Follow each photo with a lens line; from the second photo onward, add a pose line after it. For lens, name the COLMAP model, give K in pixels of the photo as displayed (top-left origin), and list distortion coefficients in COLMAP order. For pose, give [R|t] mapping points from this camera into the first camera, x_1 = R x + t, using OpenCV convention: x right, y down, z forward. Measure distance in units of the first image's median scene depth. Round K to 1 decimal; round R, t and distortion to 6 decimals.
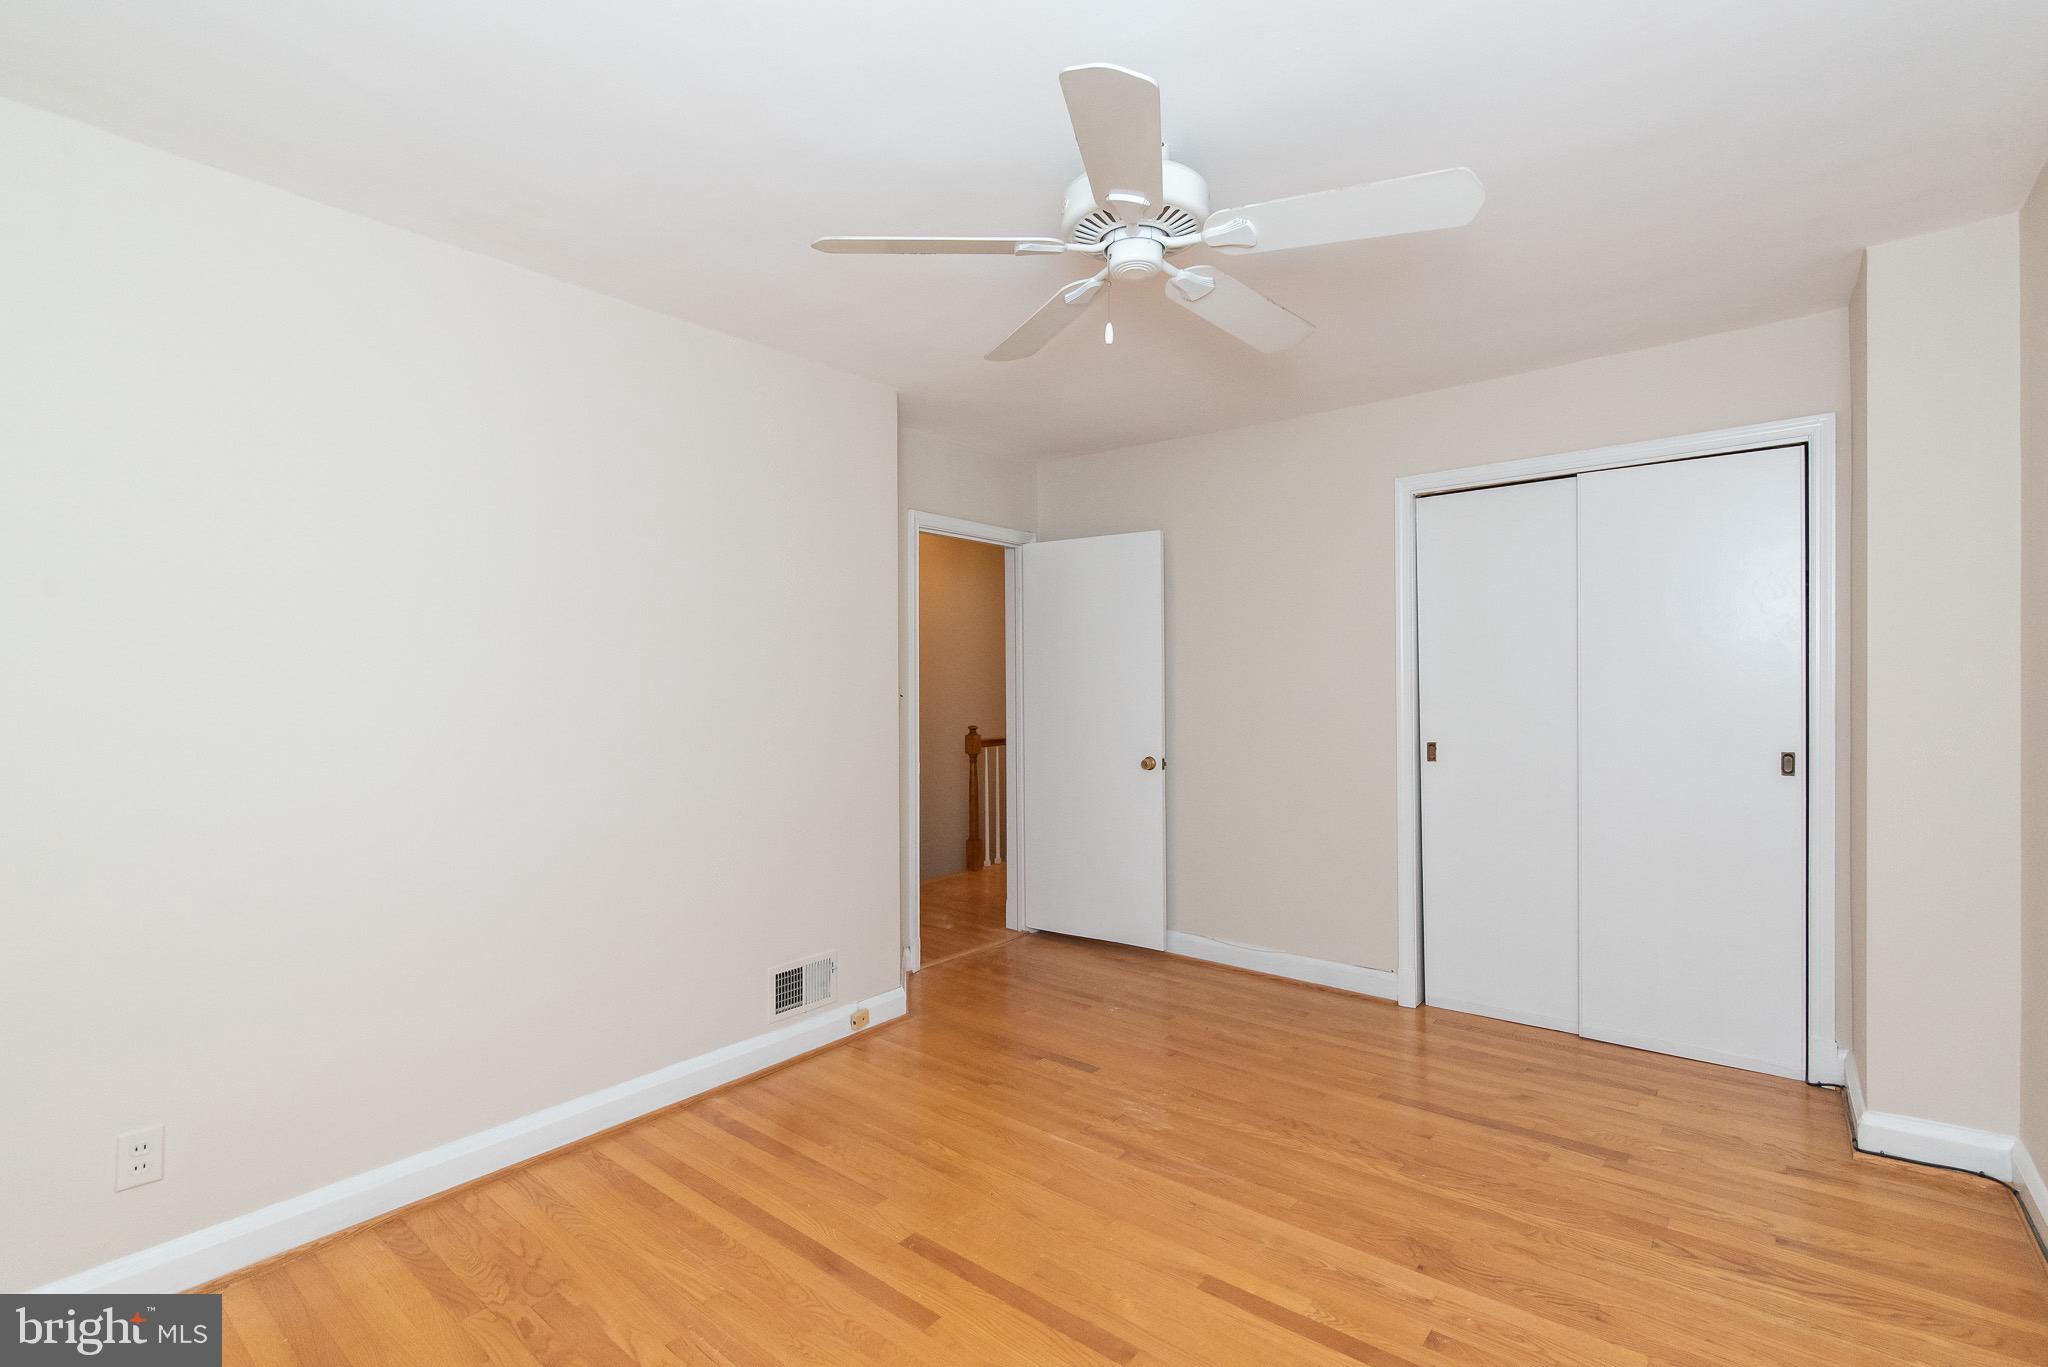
lens RADIAL K [[941.4, 0, 1035.5], [0, 941.4, 686.9], [0, 0, 1]] dist [-0.002960, -0.000184]
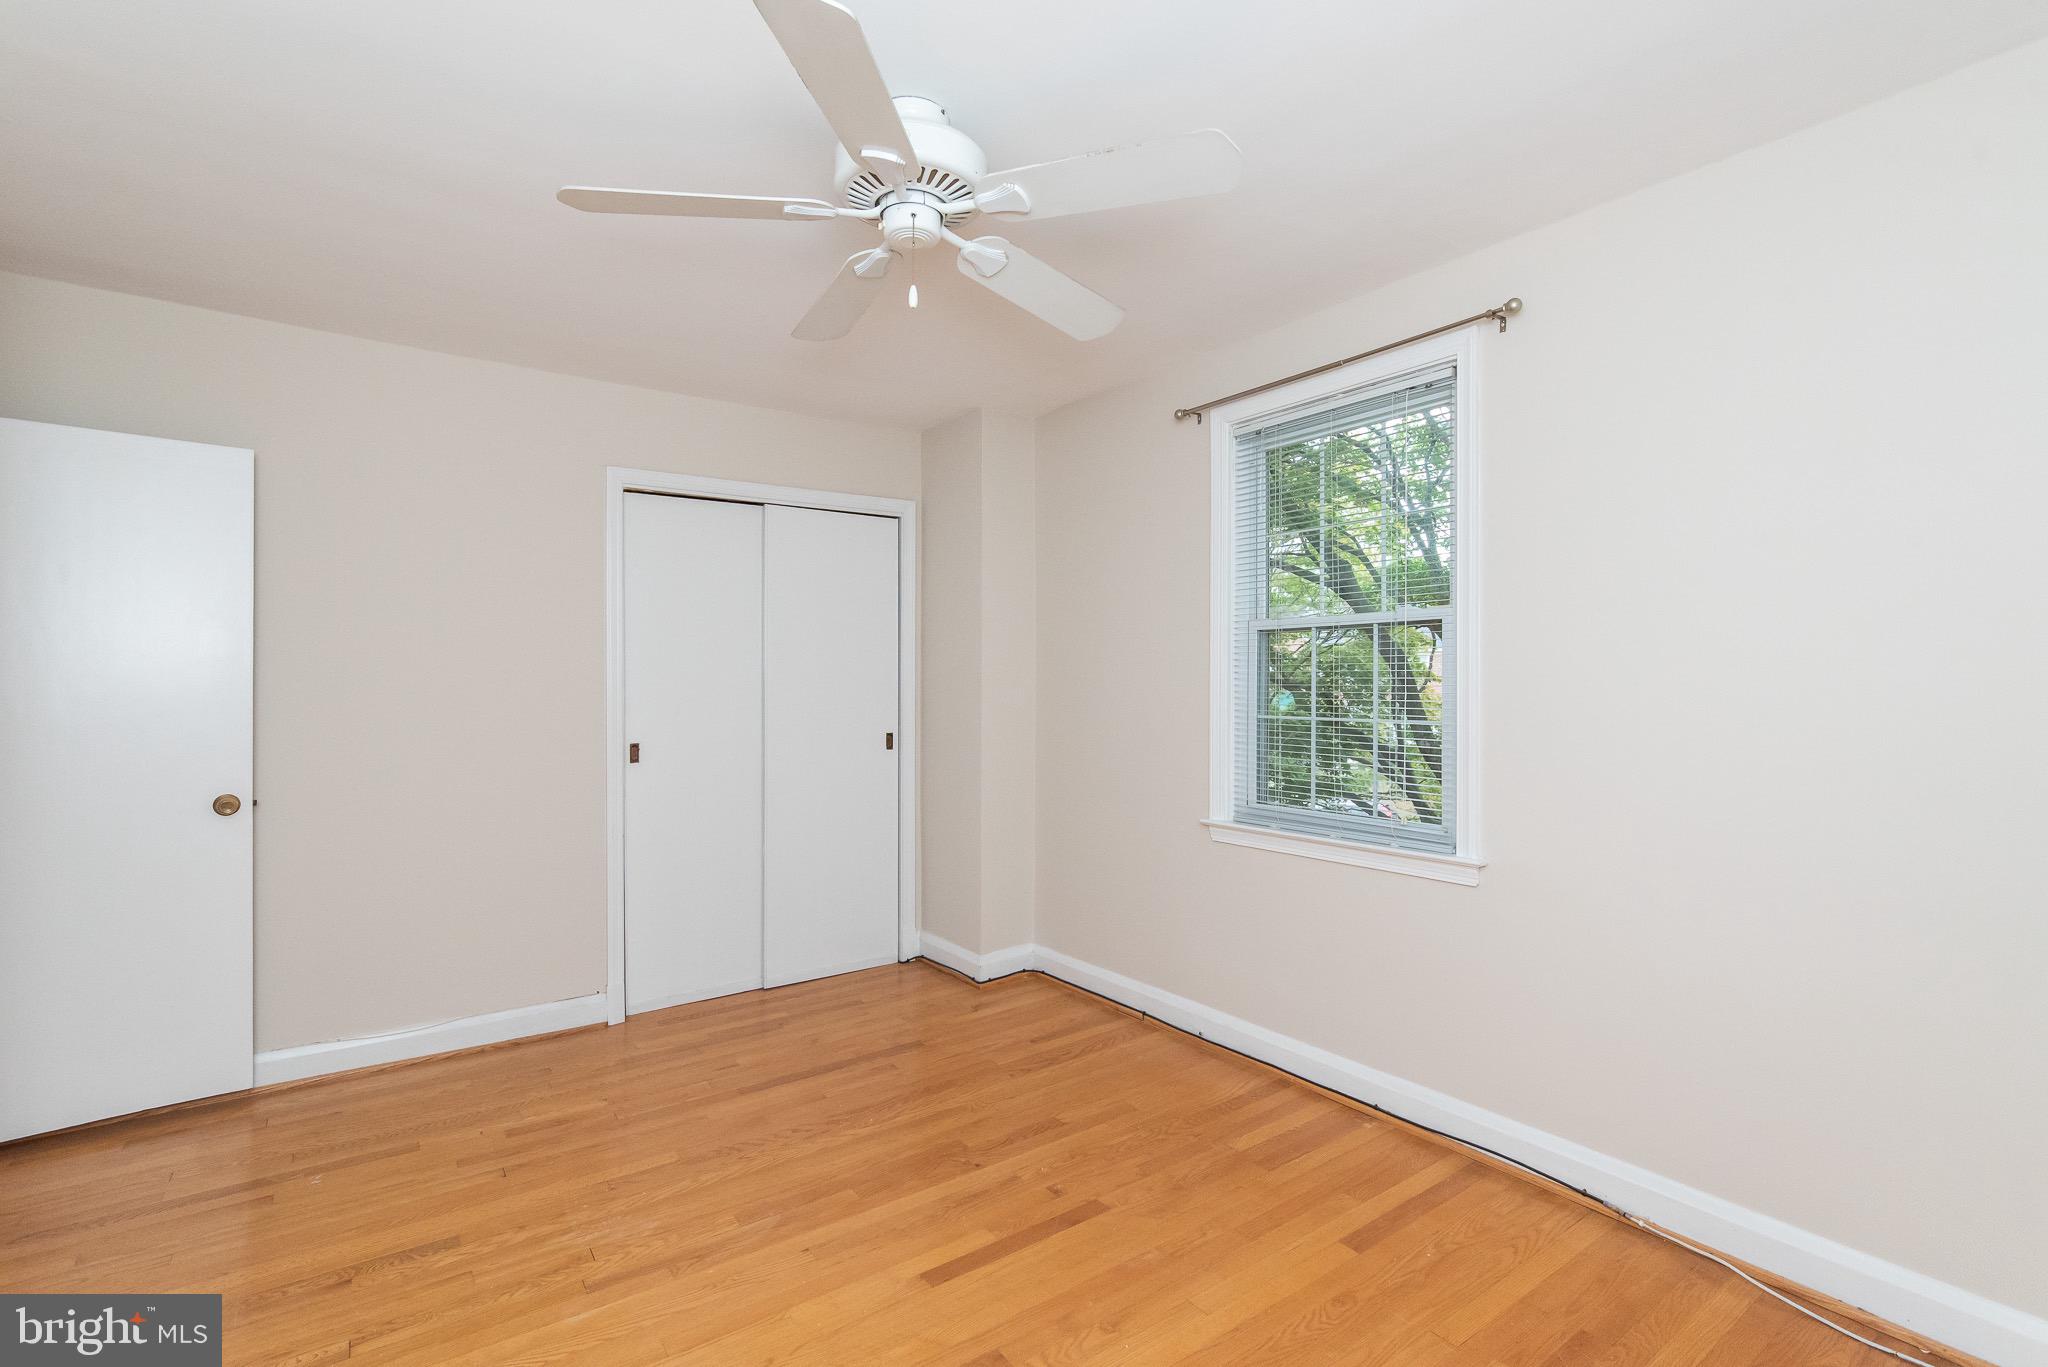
lens RADIAL K [[941.4, 0, 1025.0], [0, 941.4, 677.4], [0, 0, 1]] dist [-0.002960, -0.000184]
pose [[0.257855, 0.013596, 0.966088, -0.457613], [0.006153, 0.999858, -0.015714, 0.008791], [-0.966164, 0.009996, 0.257735, 0.384997]]
